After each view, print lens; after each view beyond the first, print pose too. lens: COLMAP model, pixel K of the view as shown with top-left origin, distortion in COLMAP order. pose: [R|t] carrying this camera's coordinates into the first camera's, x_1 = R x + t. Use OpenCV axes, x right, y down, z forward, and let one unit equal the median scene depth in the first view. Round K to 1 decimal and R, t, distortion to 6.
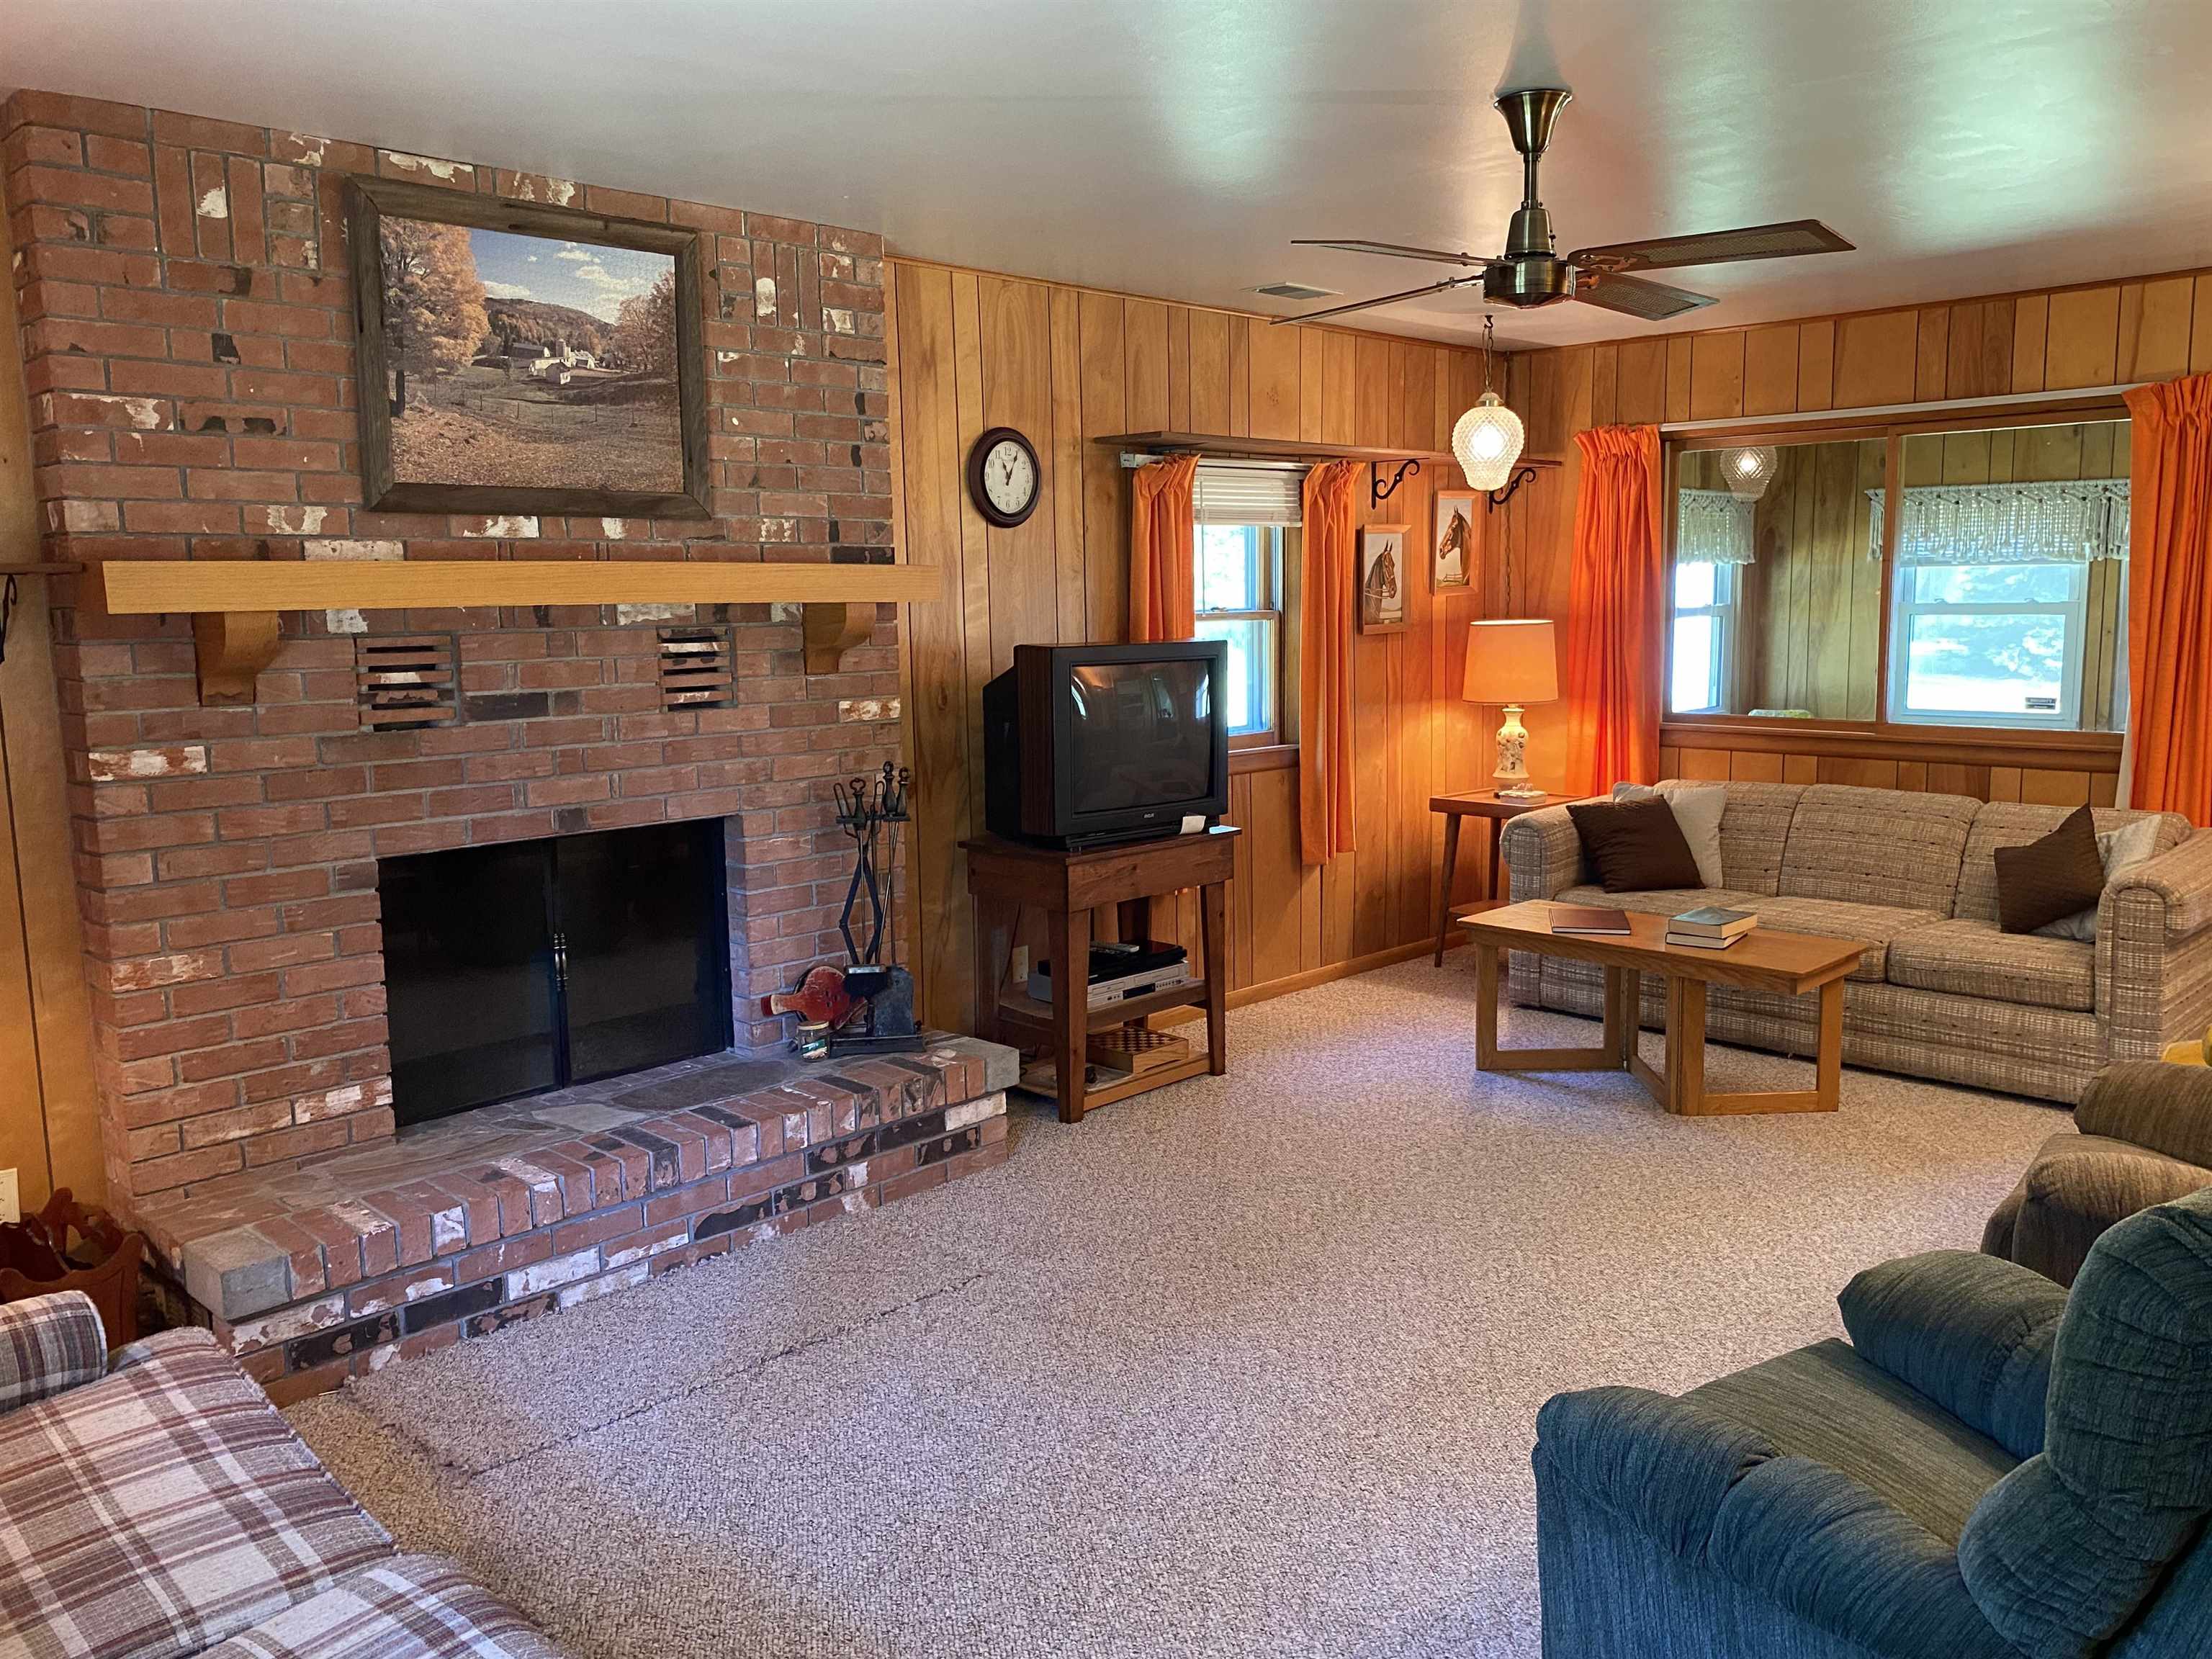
lens RADIAL K [[1692.4, 0, 1117.6], [0, 1692.4, 810.1], [0, 0, 1]] dist [0.075429, -0.085263]
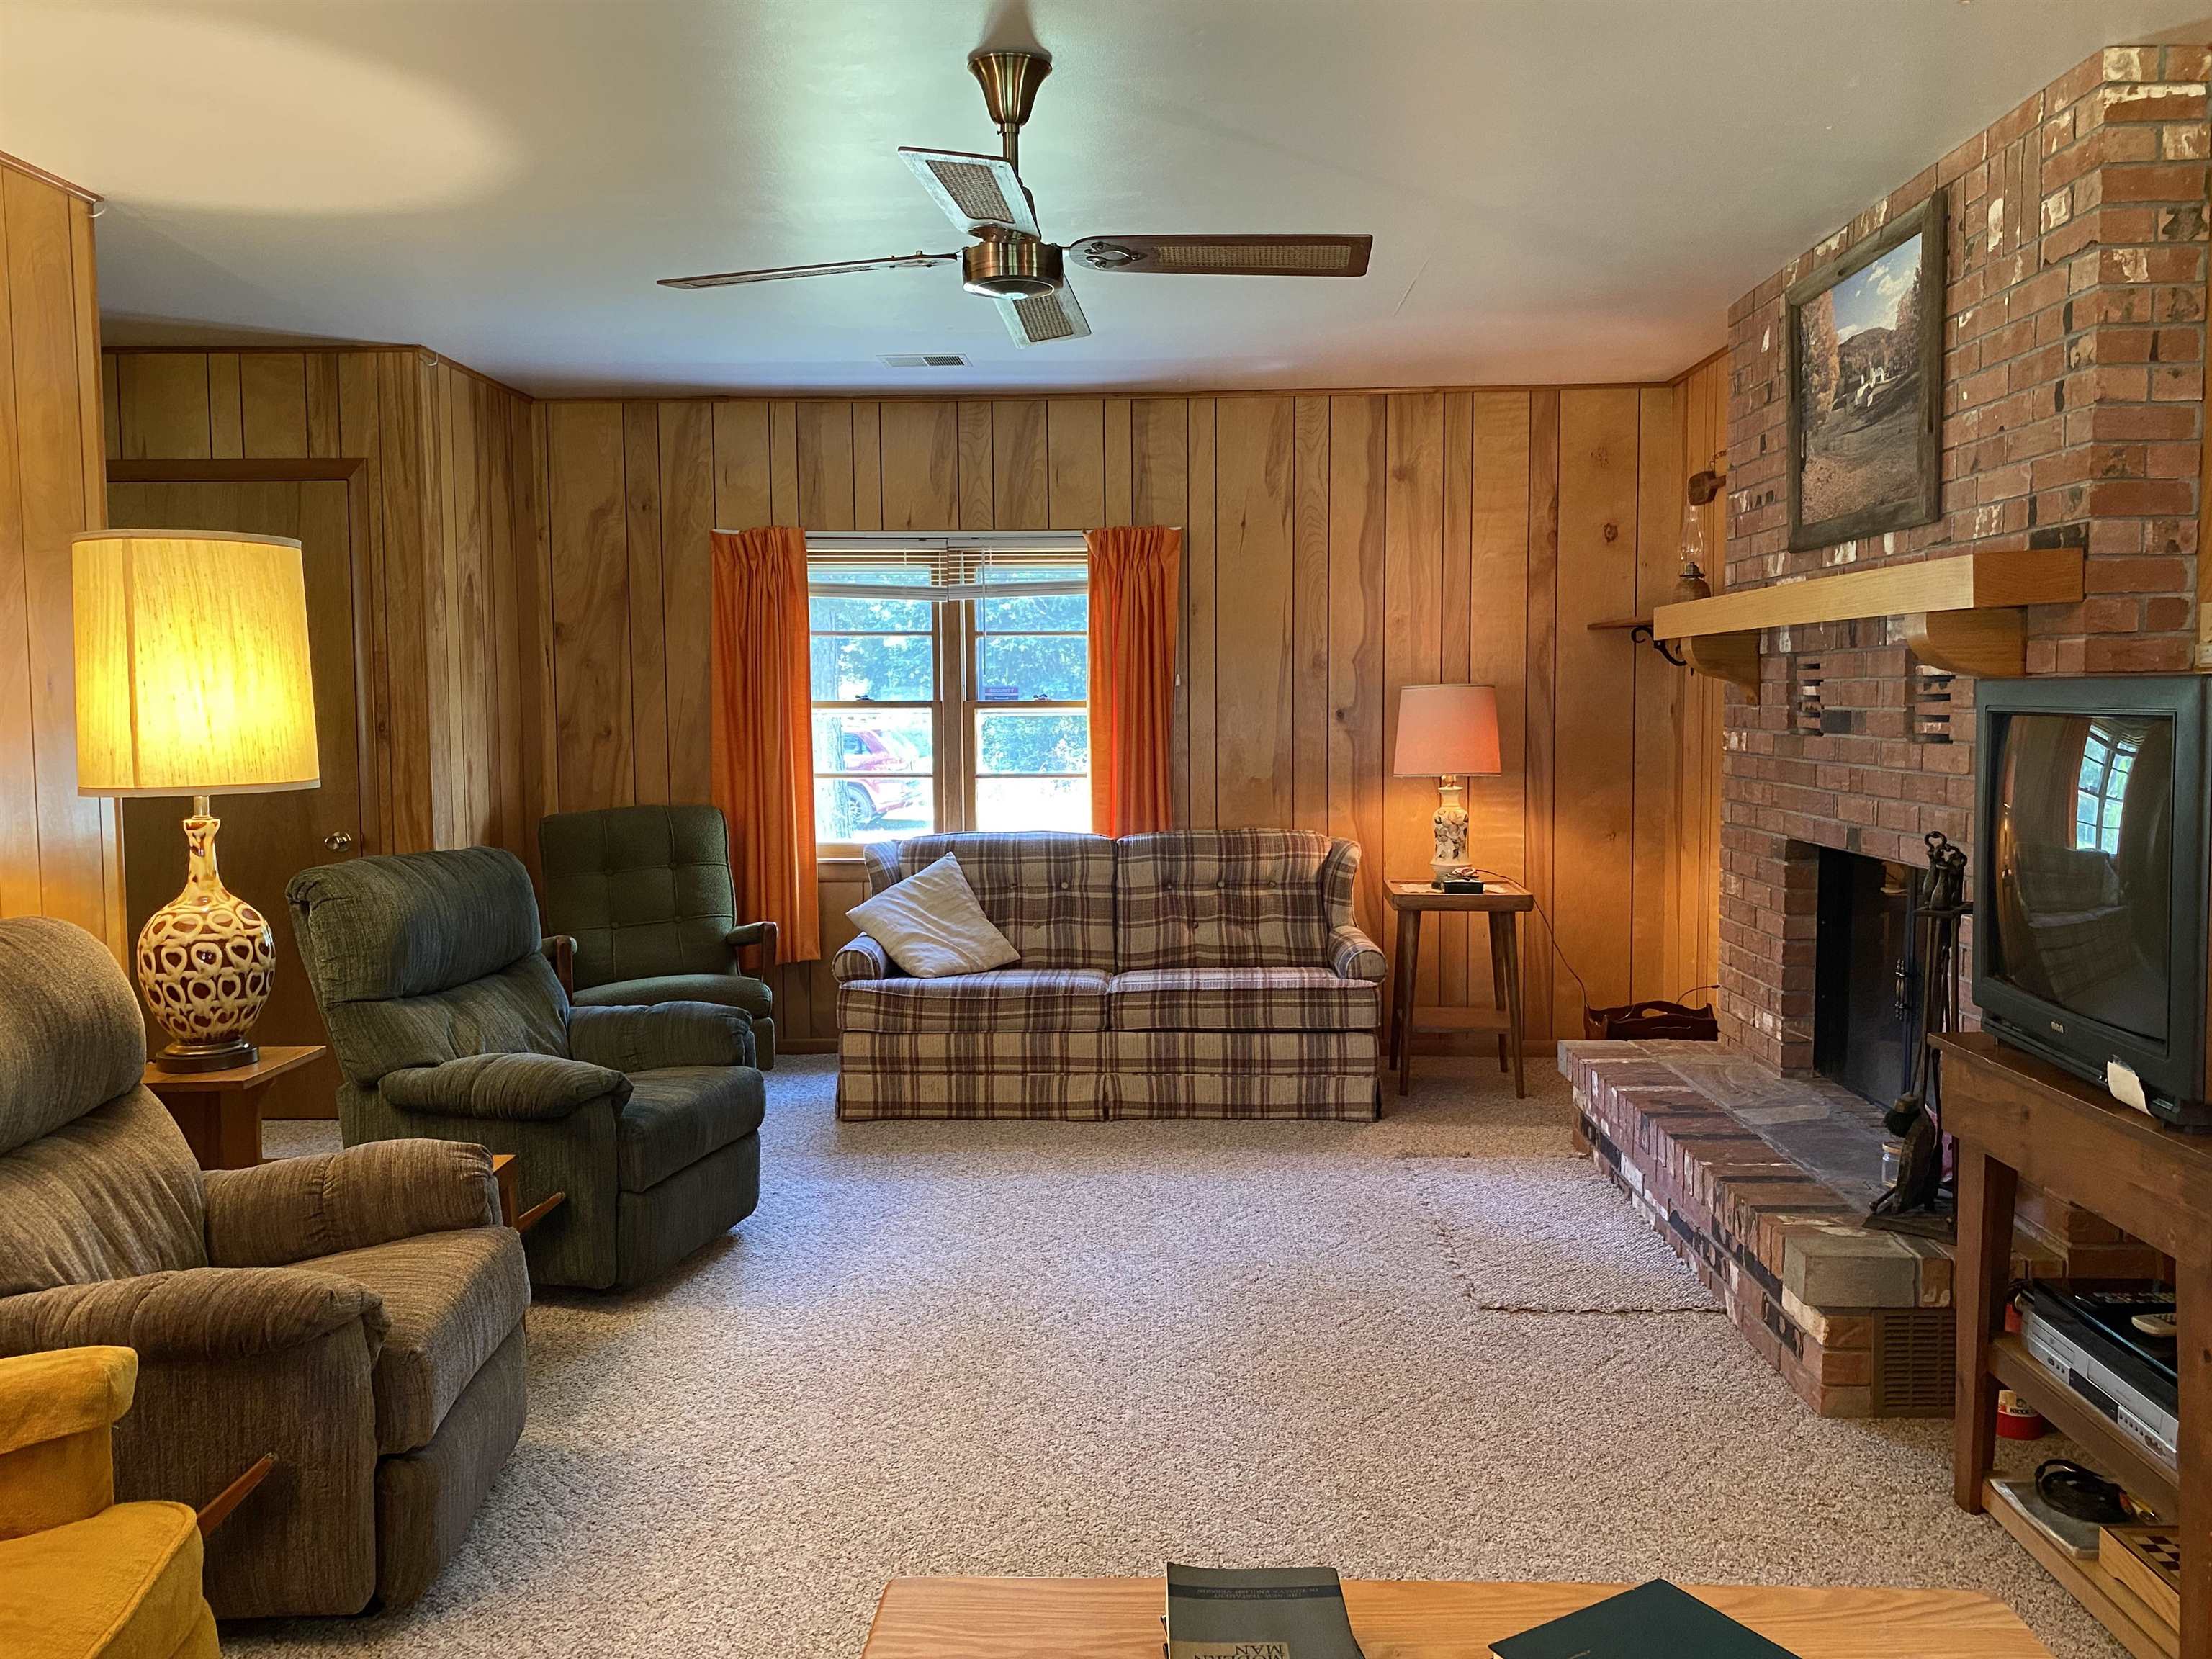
lens RADIAL K [[1692.4, 0, 1112.5], [0, 1692.4, 808.1], [0, 0, 1]] dist [0.075429, -0.085263]
pose [[-0.736549, 0.068353, -0.672921, 0.601174], [-0.066200, 0.982819, 0.172290, -0.138743], [0.673136, 0.171448, -0.719370, 1.262899]]
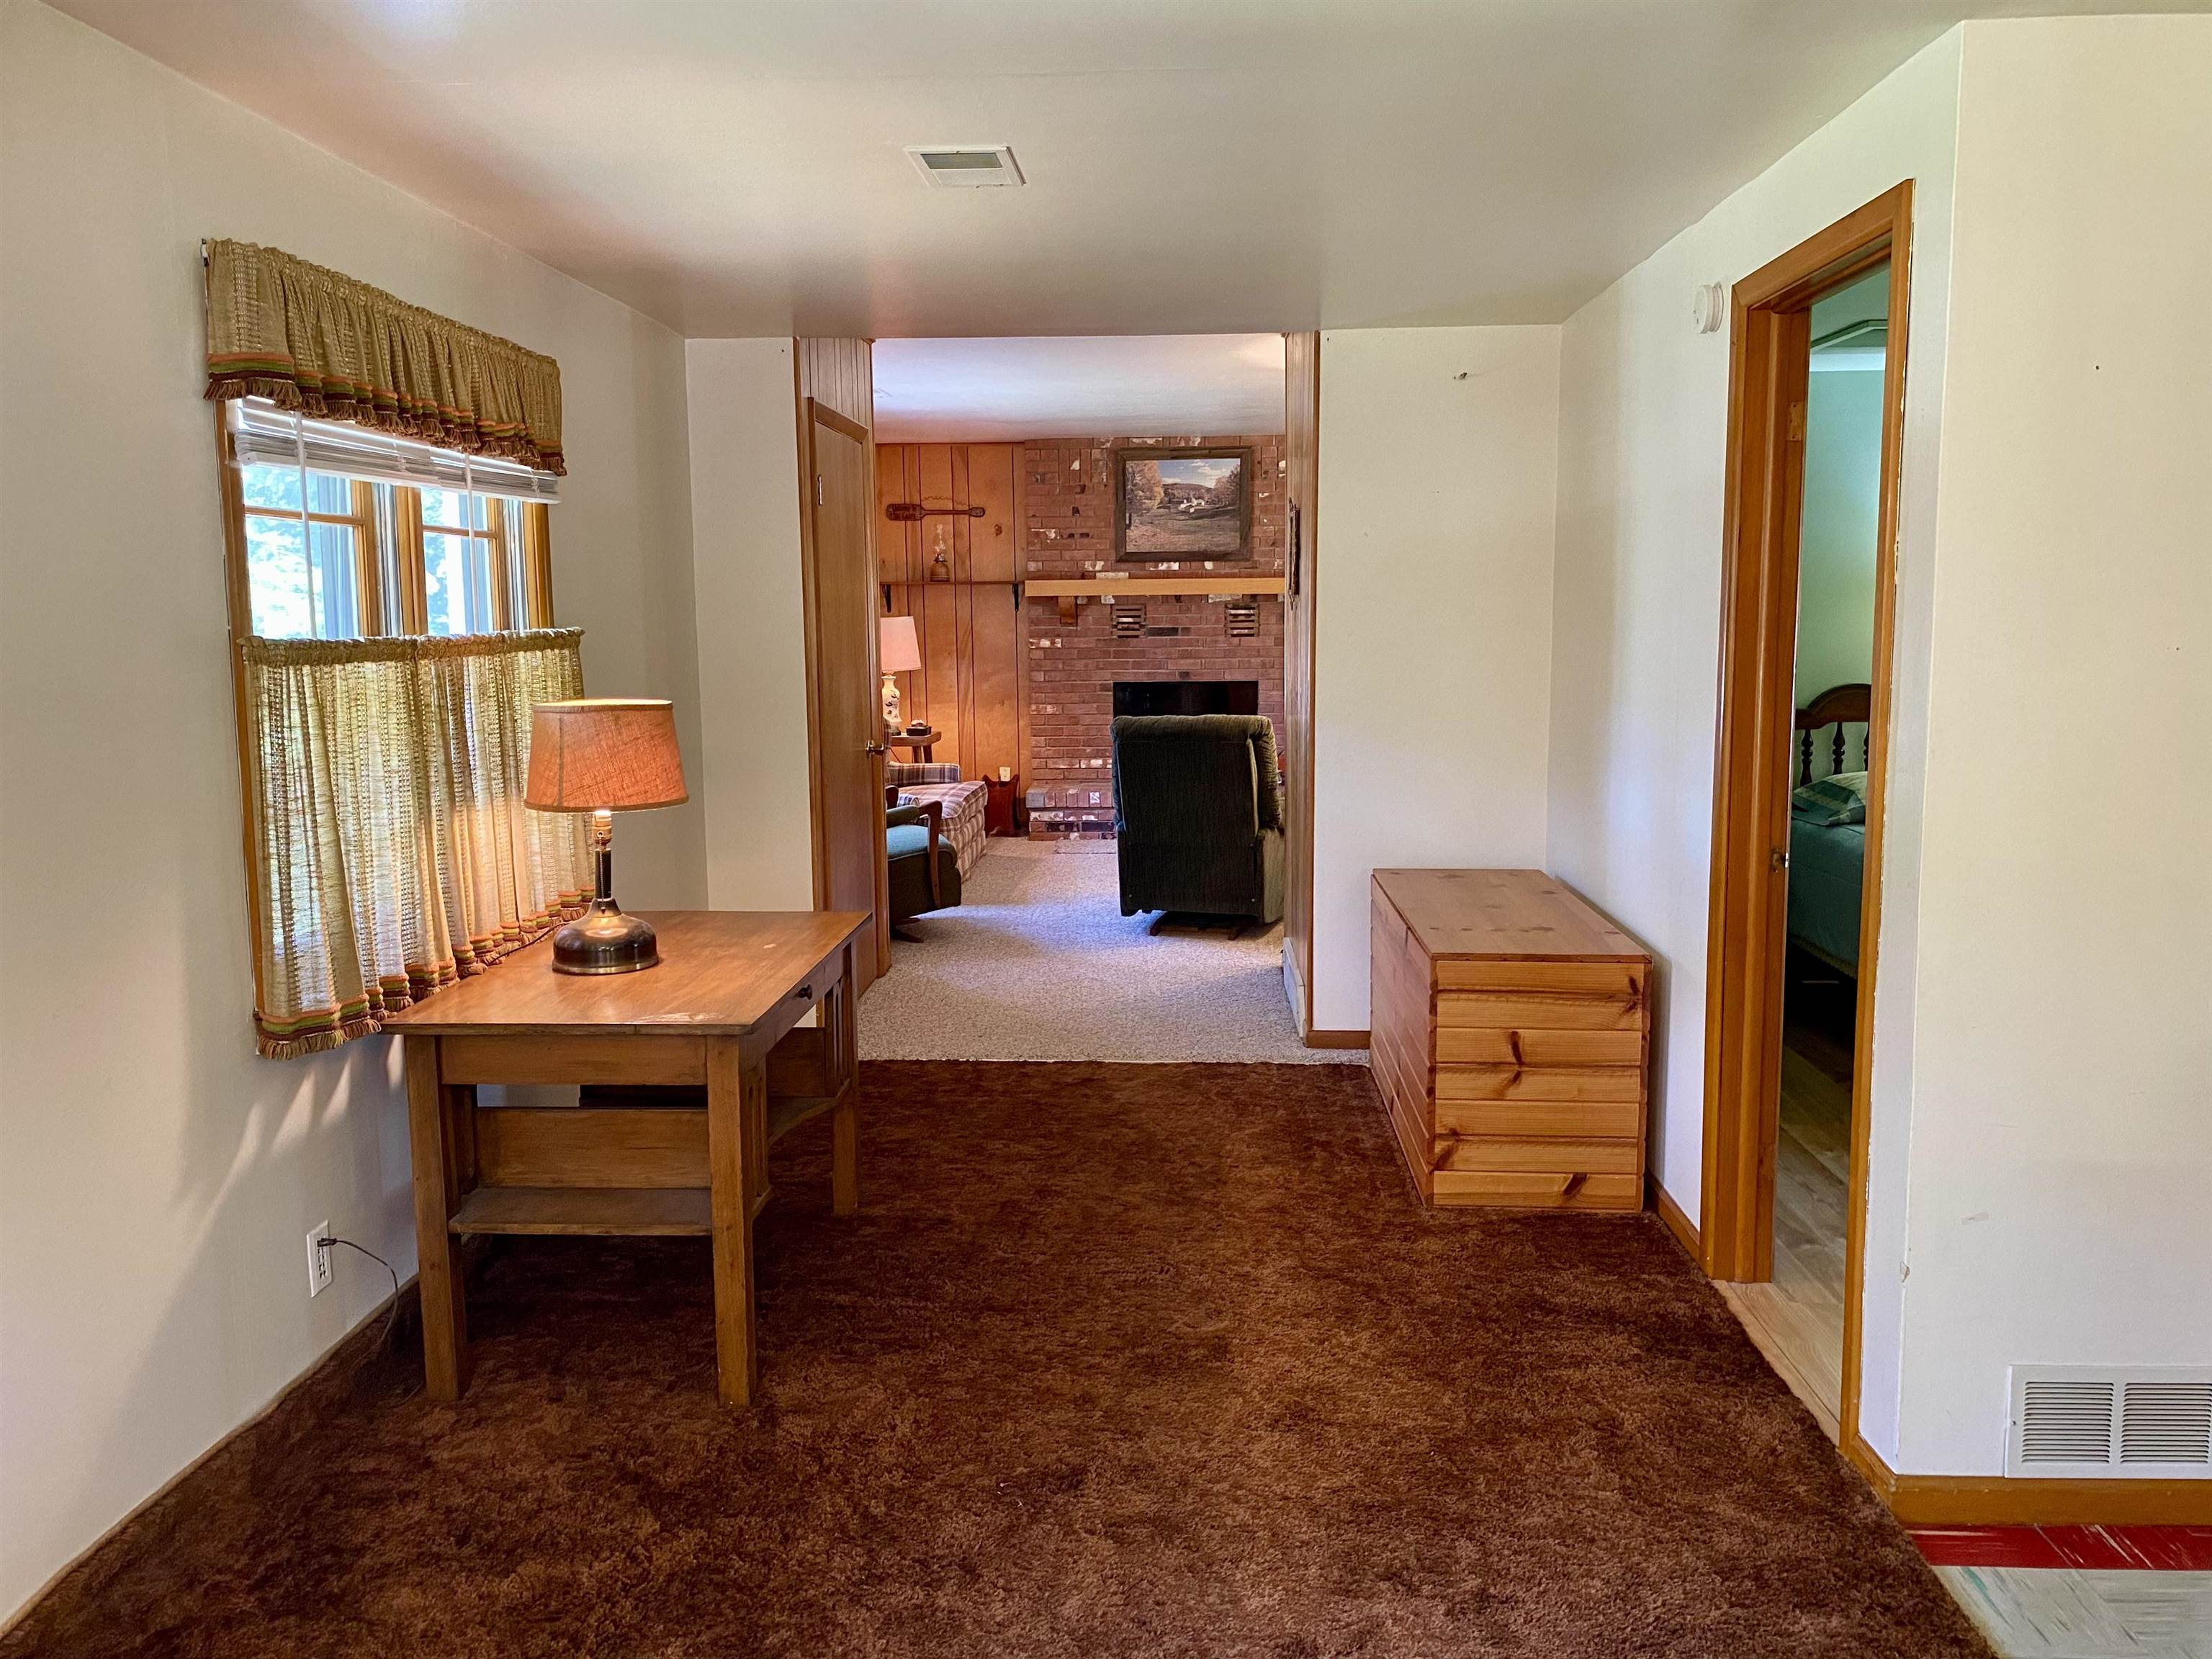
lens RADIAL K [[1692.4, 0, 1128.4], [0, 1692.4, 835.3], [0, 0, 1]] dist [0.075429, -0.085263]
pose [[0.672162, 0.113071, -0.731719, 1.399891], [-0.098757, 0.993131, 0.062747, 0.084816], [0.733788, 0.030087, 0.678712, -0.752823]]
